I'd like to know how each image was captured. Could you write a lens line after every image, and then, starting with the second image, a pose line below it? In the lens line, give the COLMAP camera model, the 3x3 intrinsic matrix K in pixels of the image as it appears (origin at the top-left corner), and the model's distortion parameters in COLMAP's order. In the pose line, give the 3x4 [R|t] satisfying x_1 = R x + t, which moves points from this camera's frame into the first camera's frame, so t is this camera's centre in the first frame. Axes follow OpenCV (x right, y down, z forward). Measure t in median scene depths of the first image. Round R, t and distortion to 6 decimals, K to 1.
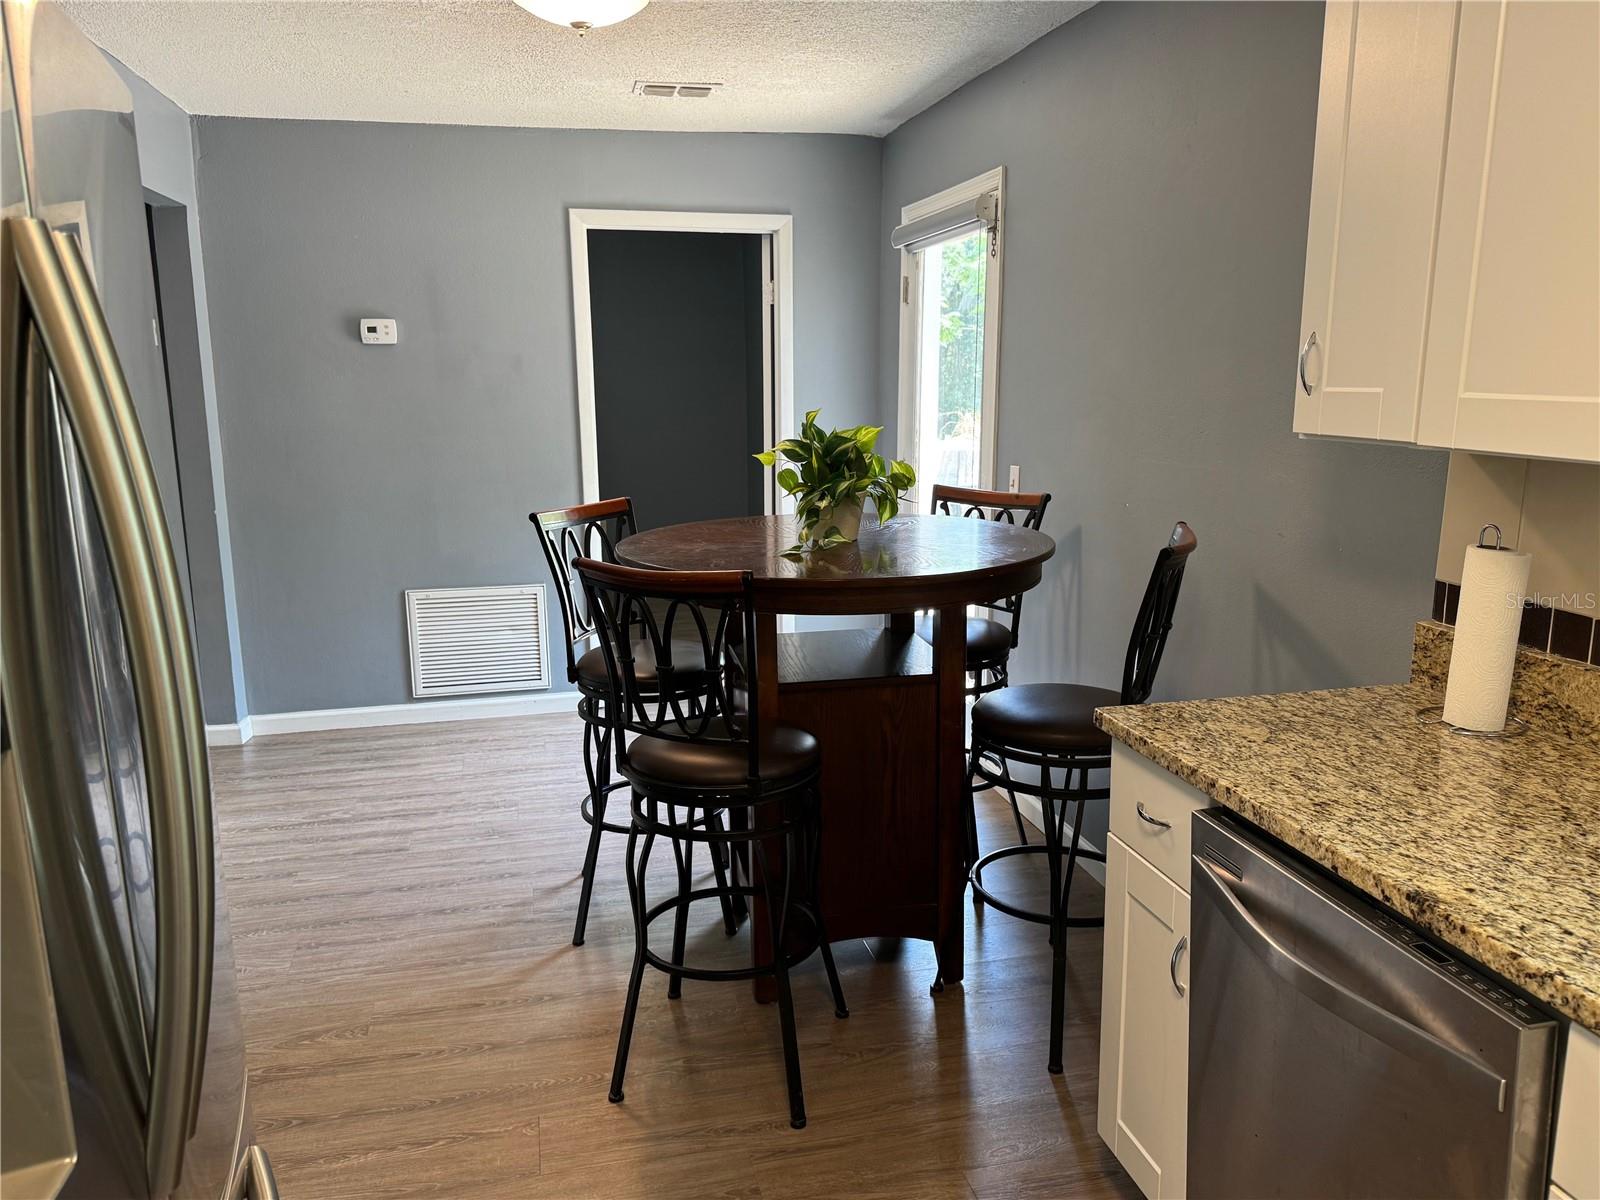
lens RADIAL K [[1164.0, 0, 825.3], [0, 1164.0, 605.9], [0, 0, 1]] dist [0.089527, -0.123652]
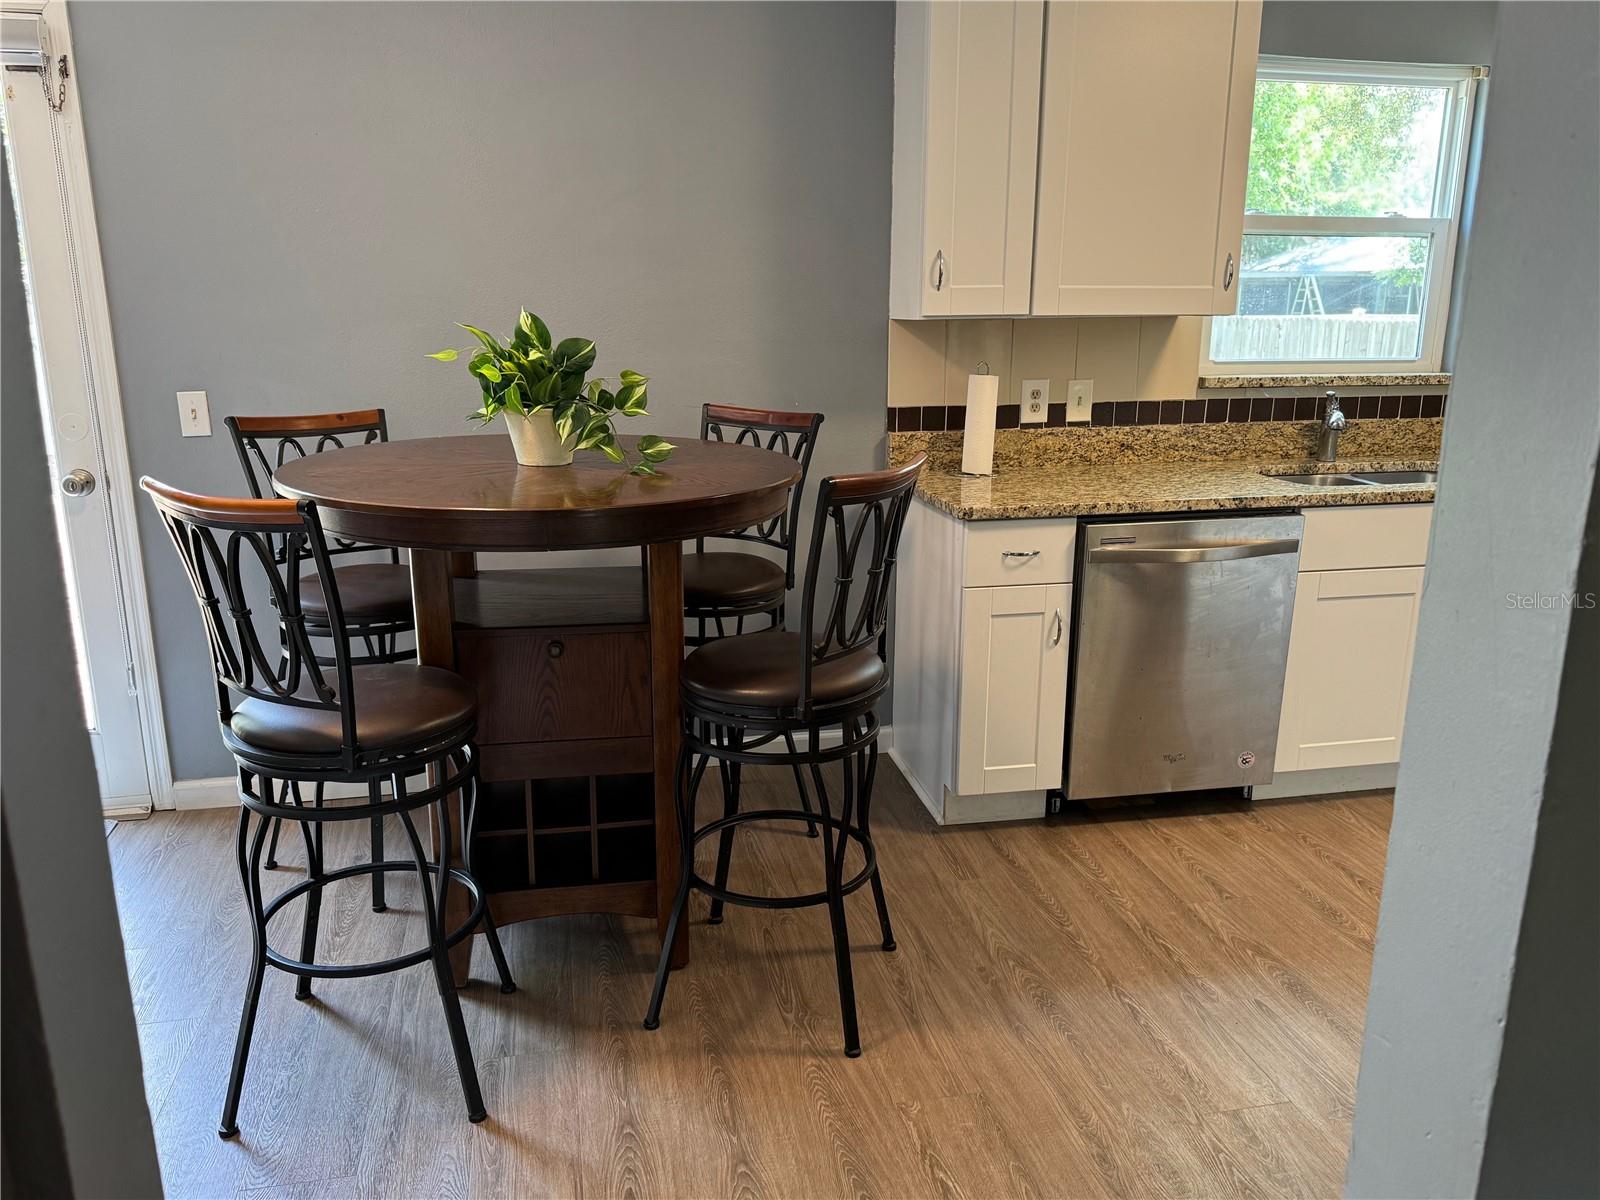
lens RADIAL K [[1210.9, 0, 800.0], [0, 1210.9, 600.0], [0, 0, 1]] dist [0.082946, -0.144458]
pose [[0.040764, -0.239019, 0.970159, -1.467740], [0.193680, 0.954440, 0.227008, -0.211752], [-0.980218, 0.178646, 0.085199, 1.268330]]
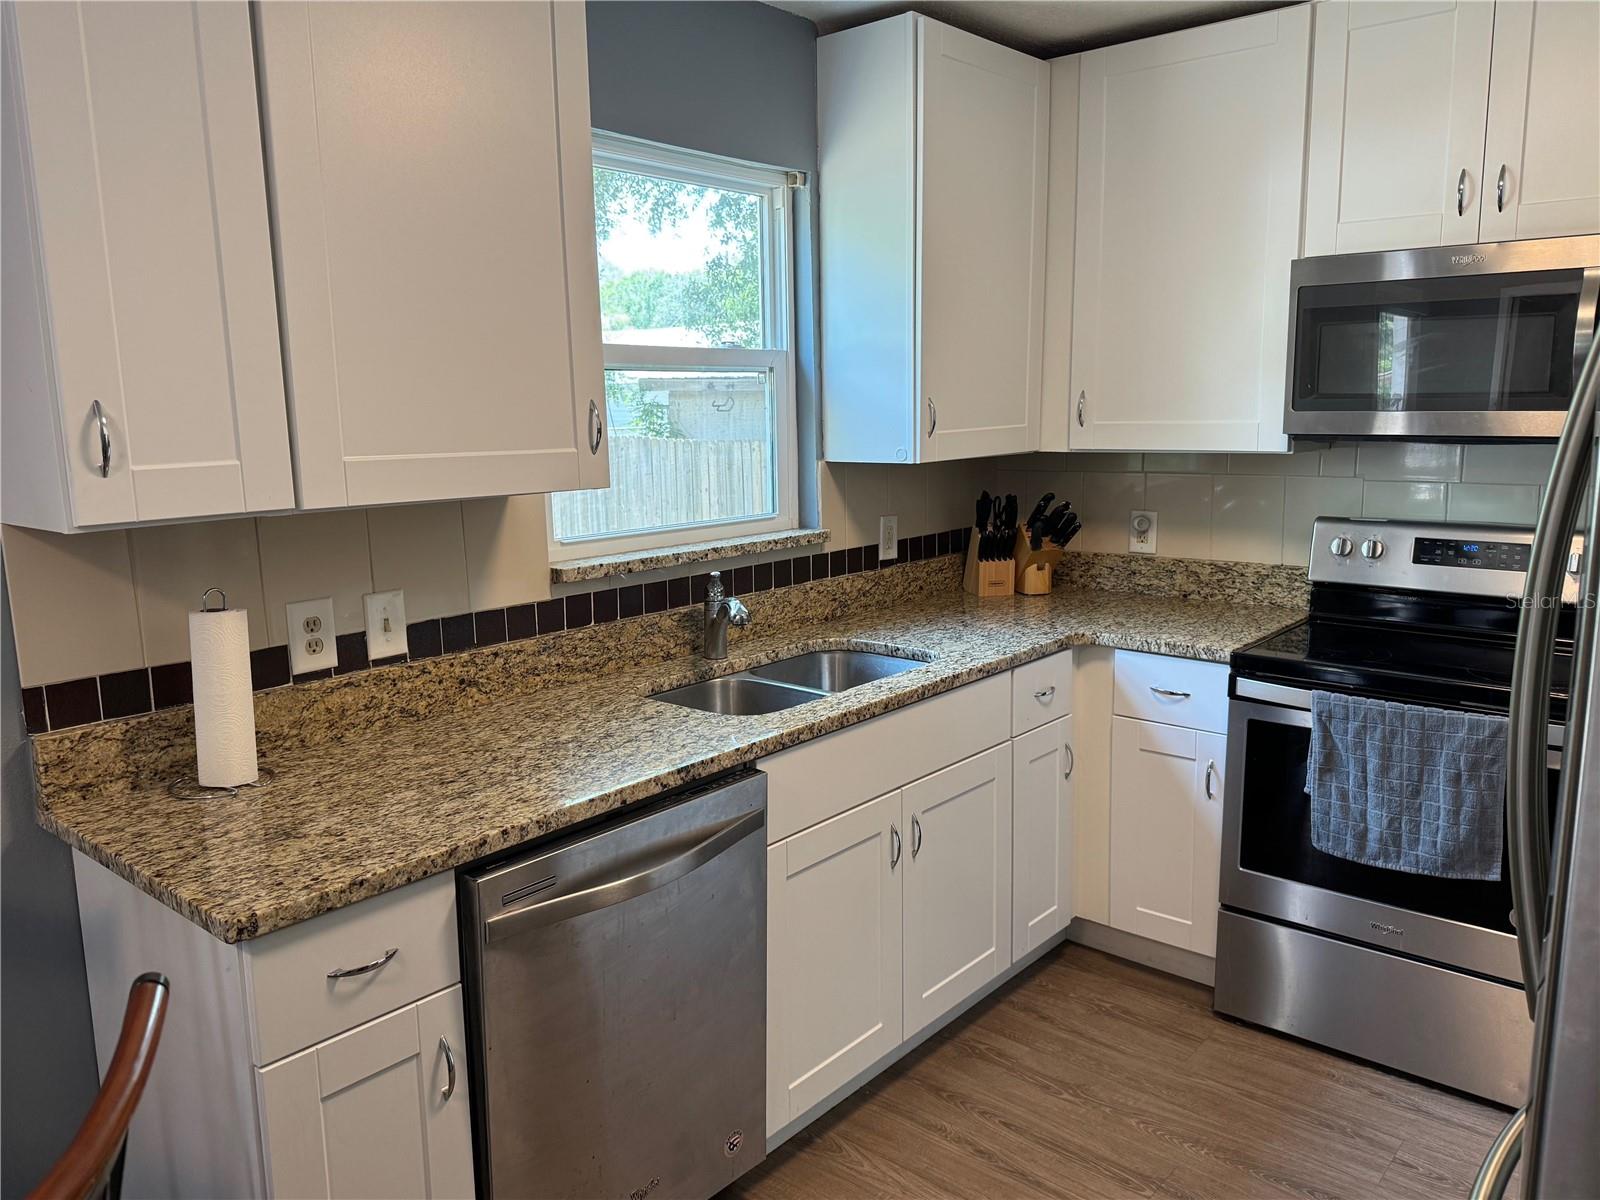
lens RADIAL K [[1171.3, 0, 799.4], [0, 1171.3, 589.2], [0, 0, 1]] dist [0.067655, -0.071055]
pose [[-0.573813, -0.117887, 0.810458, -0.606660], [0.180745, 0.946957, 0.265712, -0.267951], [-0.798793, 0.298955, -0.522069, 1.212233]]
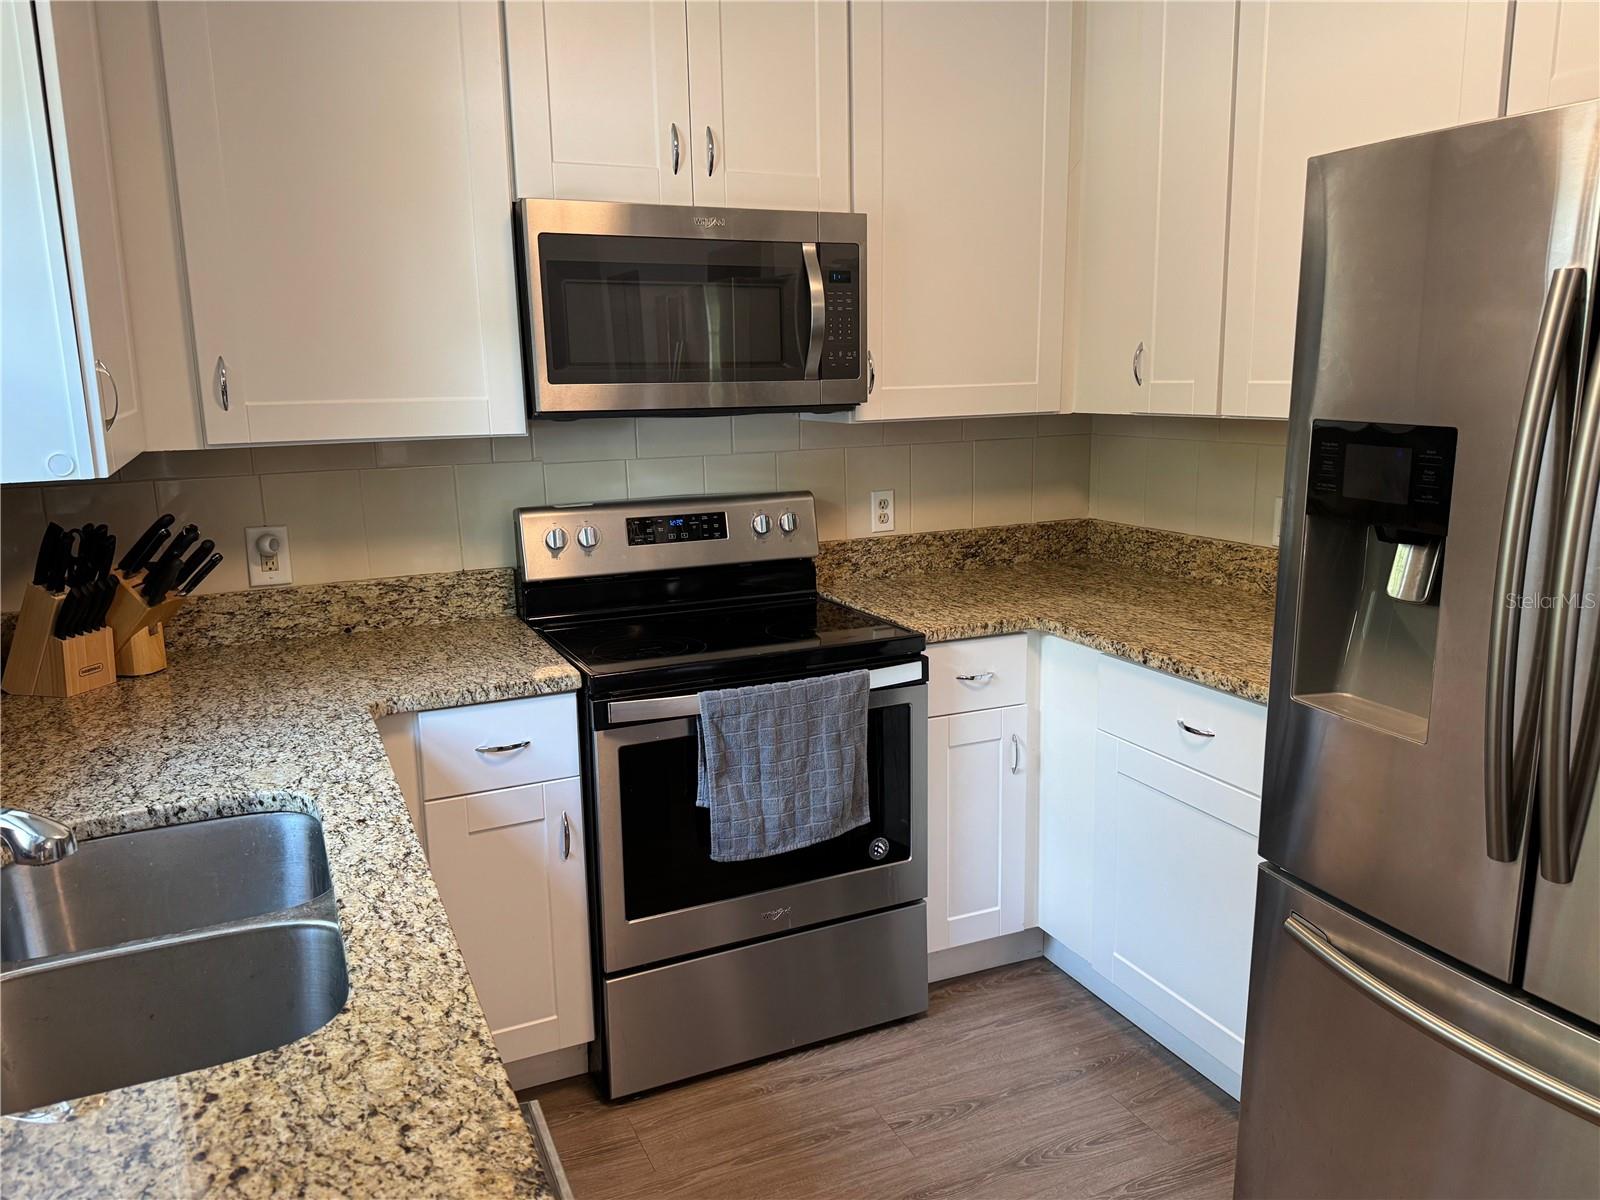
lens RADIAL K [[1164.0, 0, 825.3], [0, 1164.0, 605.9], [0, 0, 1]] dist [0.089527, -0.123652]
pose [[-0.981494, 0.060008, -0.181850, 0.384270], [-0.015326, 0.921972, 0.386954, -0.235653], [0.190881, 0.382580, -0.903989, 1.131480]]
